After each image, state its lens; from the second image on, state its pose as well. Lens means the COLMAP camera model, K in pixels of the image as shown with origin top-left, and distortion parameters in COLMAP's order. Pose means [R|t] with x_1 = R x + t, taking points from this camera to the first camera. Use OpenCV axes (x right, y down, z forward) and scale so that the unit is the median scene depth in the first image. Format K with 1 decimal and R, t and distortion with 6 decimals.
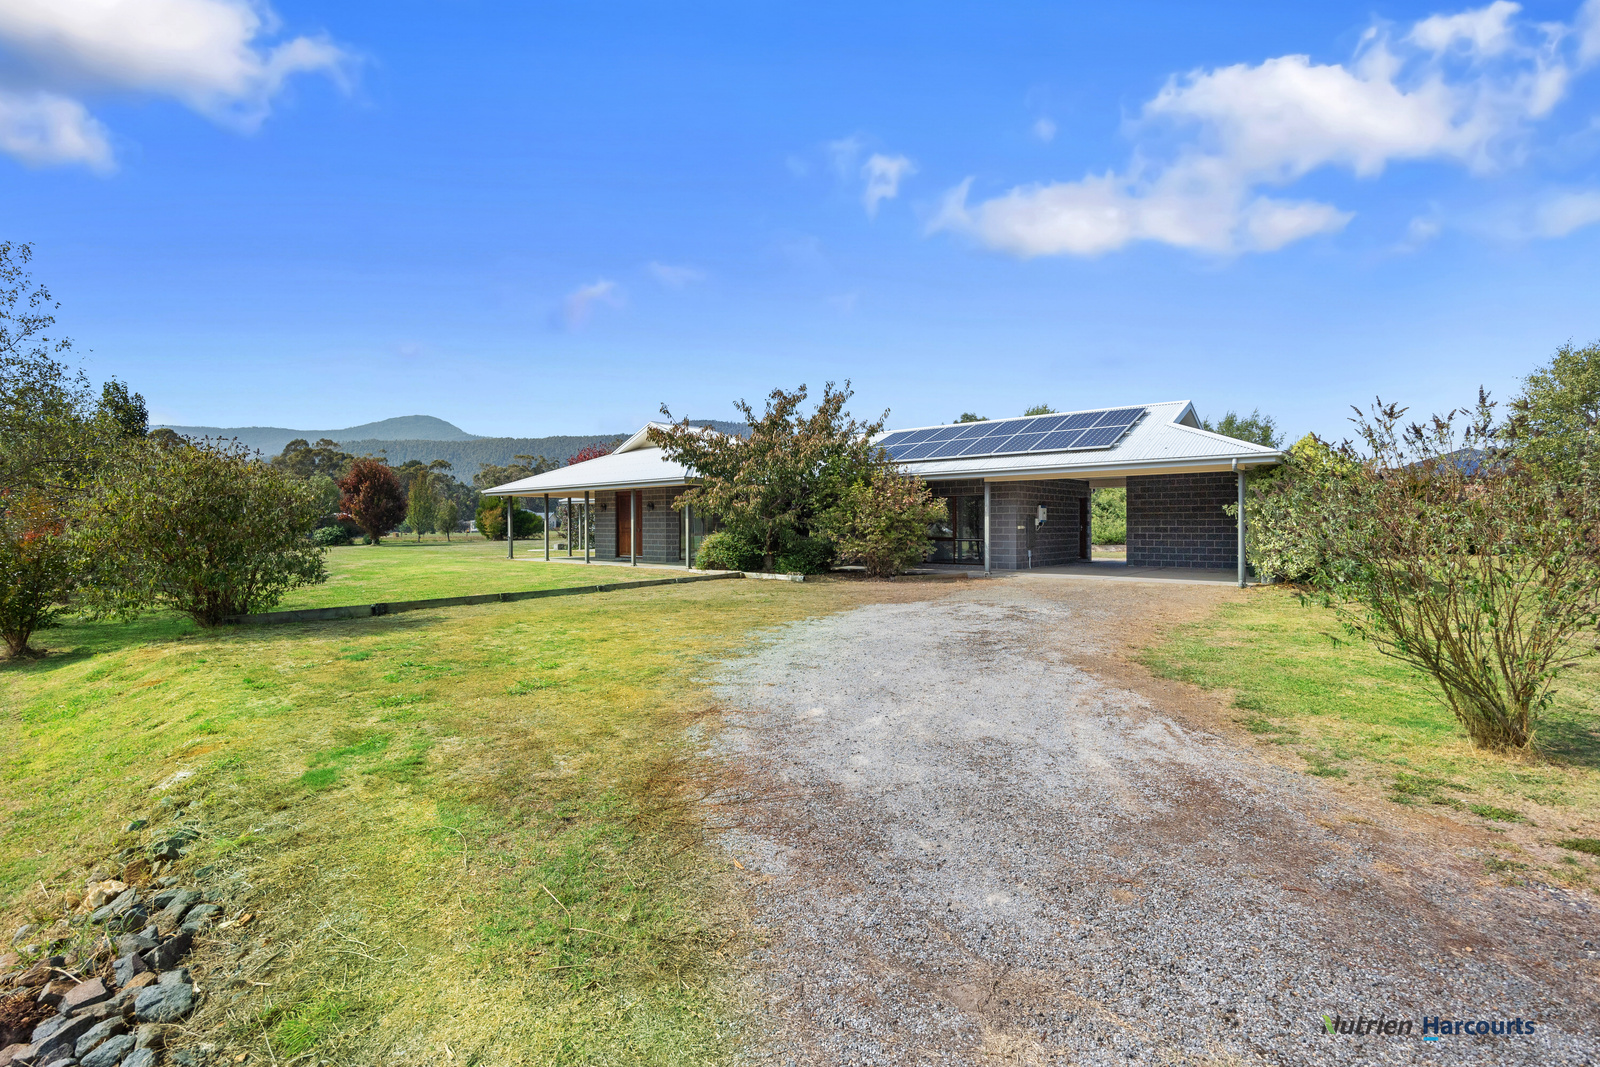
lens RADIAL K [[703.5, 0, 783.9], [0, 703.5, 542.1], [0, 0, 1]] dist [-0.001458, 0.000145]
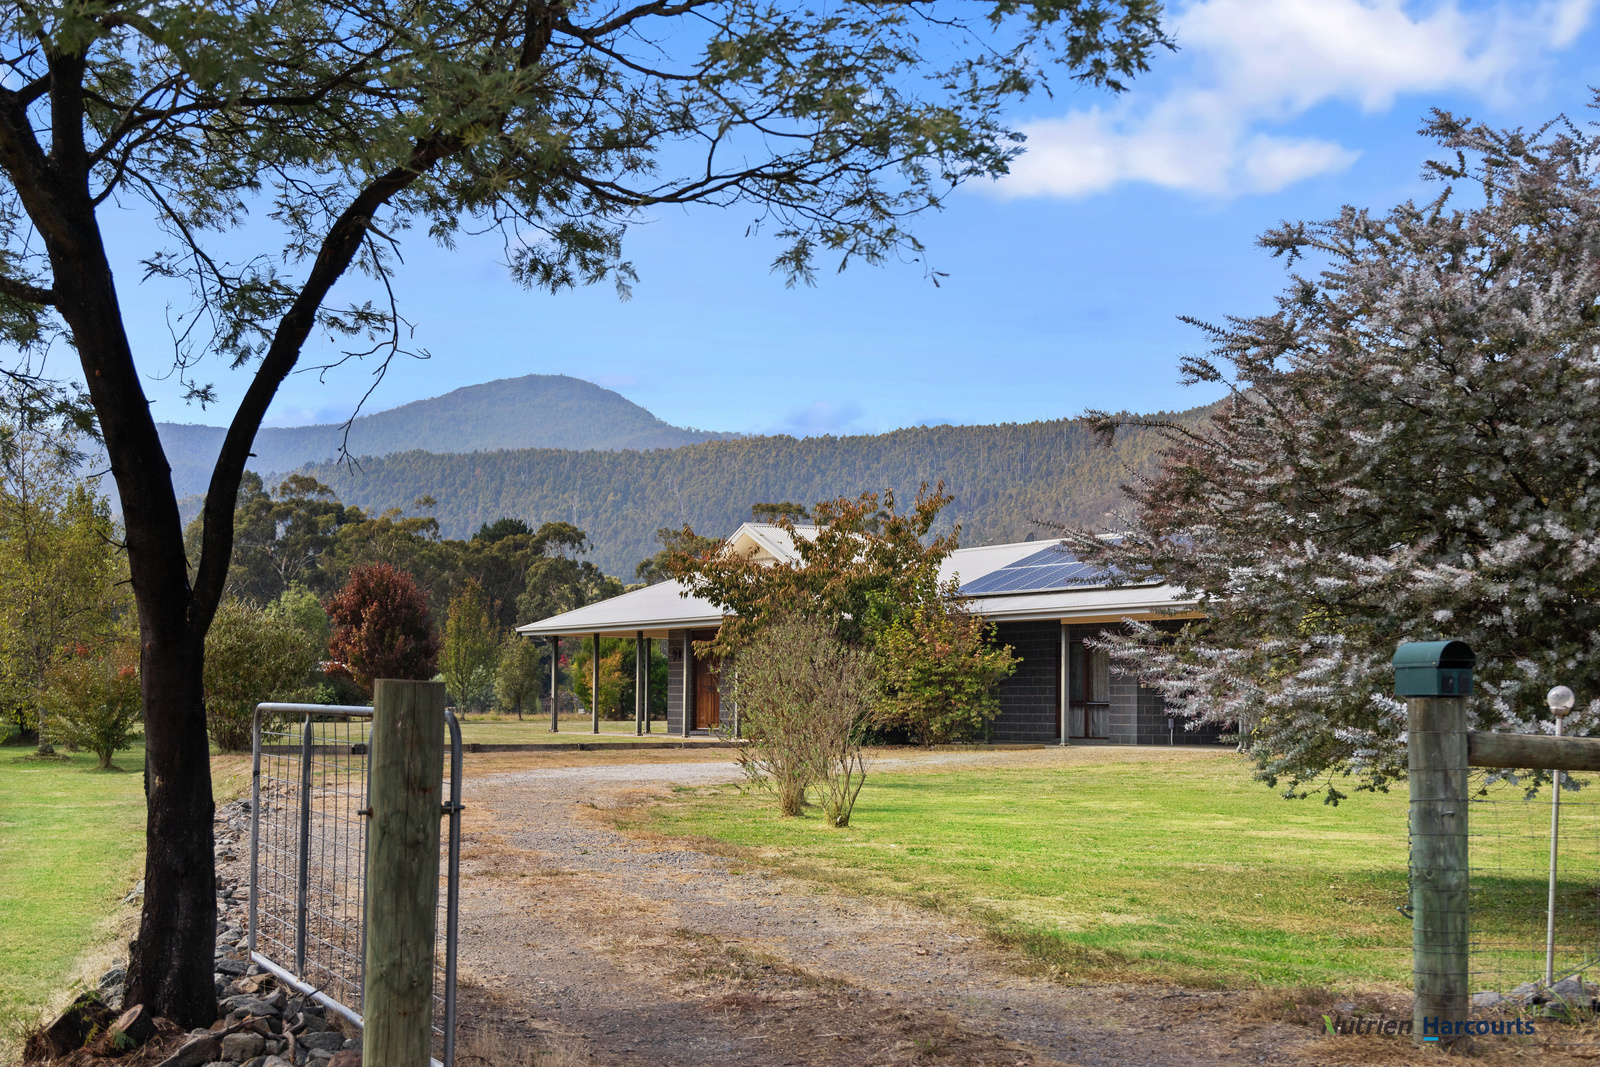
lens RADIAL K [[2489.4, 0, 801.4], [0, 2489.4, 532.7], [0, 0, 1]] dist [0.014117, 0.000000]
pose [[0.930854, -0.011095, -0.365223, 0.916416], [-0.024374, 0.995427, -0.092363, 0.064896], [0.364578, 0.094879, 0.926327, -1.464420]]
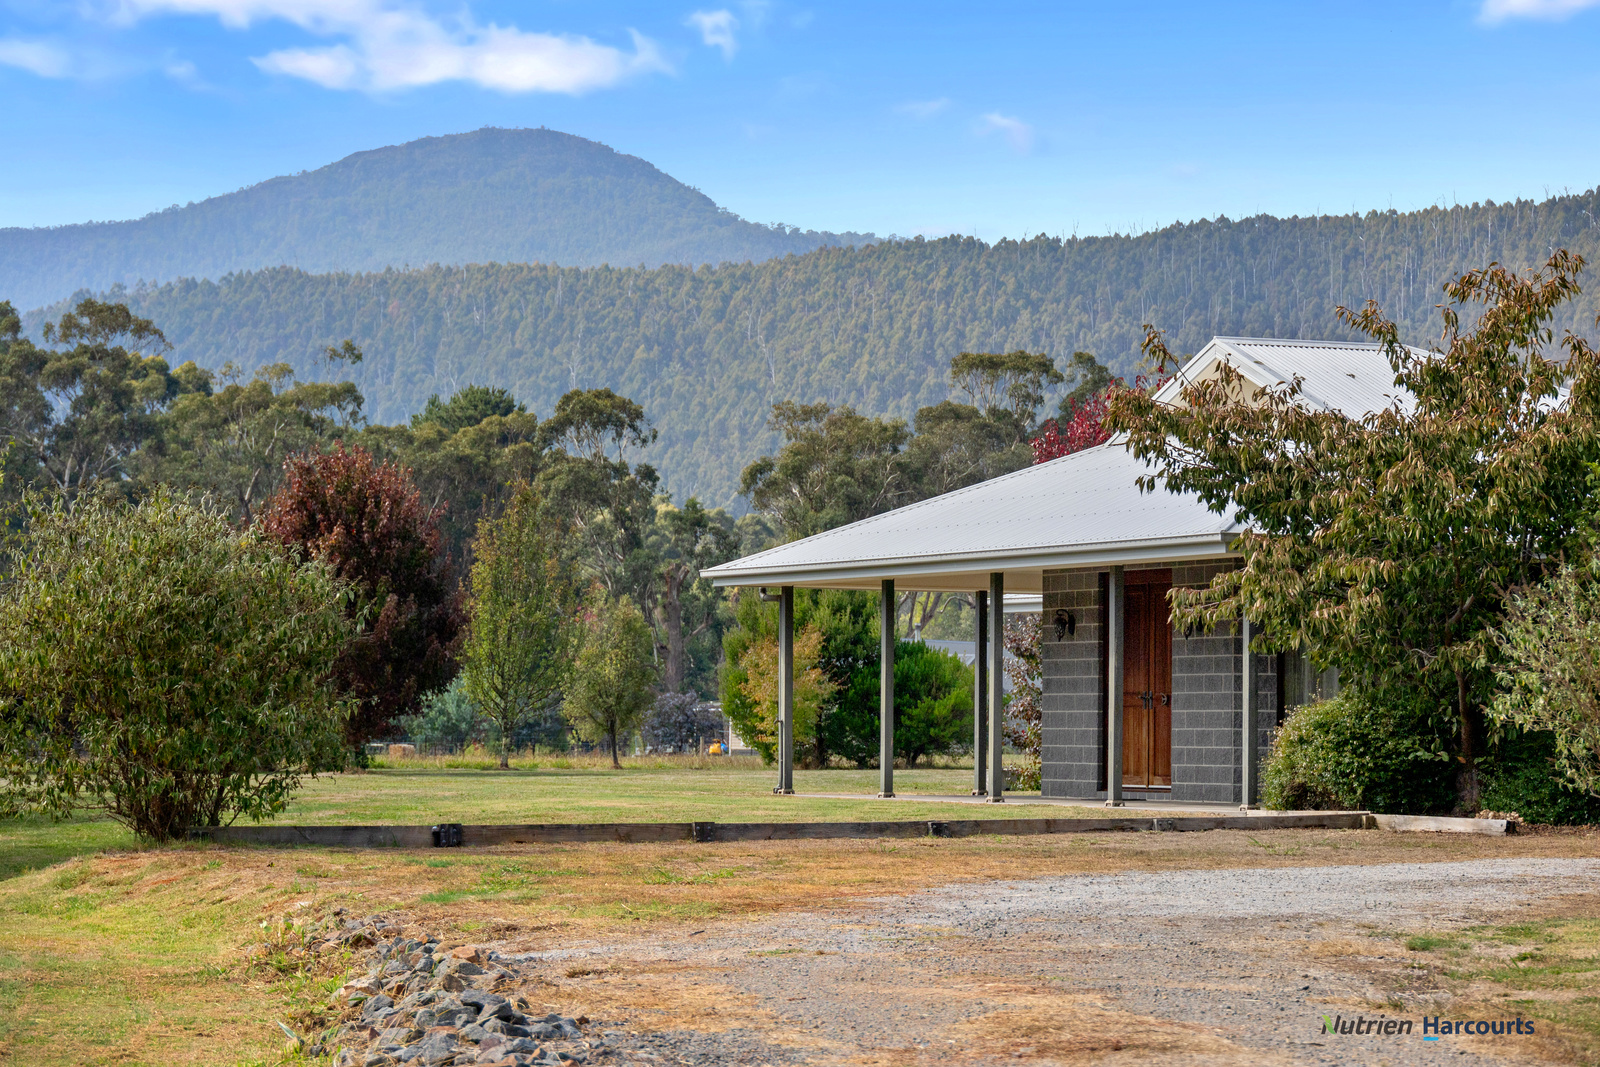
lens RADIAL K [[4559.3, 0, 803.2], [0, 4559.3, 536.1], [0, 0, 1]] dist [0.036505, 0.000000]
pose [[0.917698, -0.005193, -0.397245, 0.542004], [-0.023470, 0.997459, -0.067259, 0.061388], [0.396585, 0.071047, 0.915244, -1.085361]]
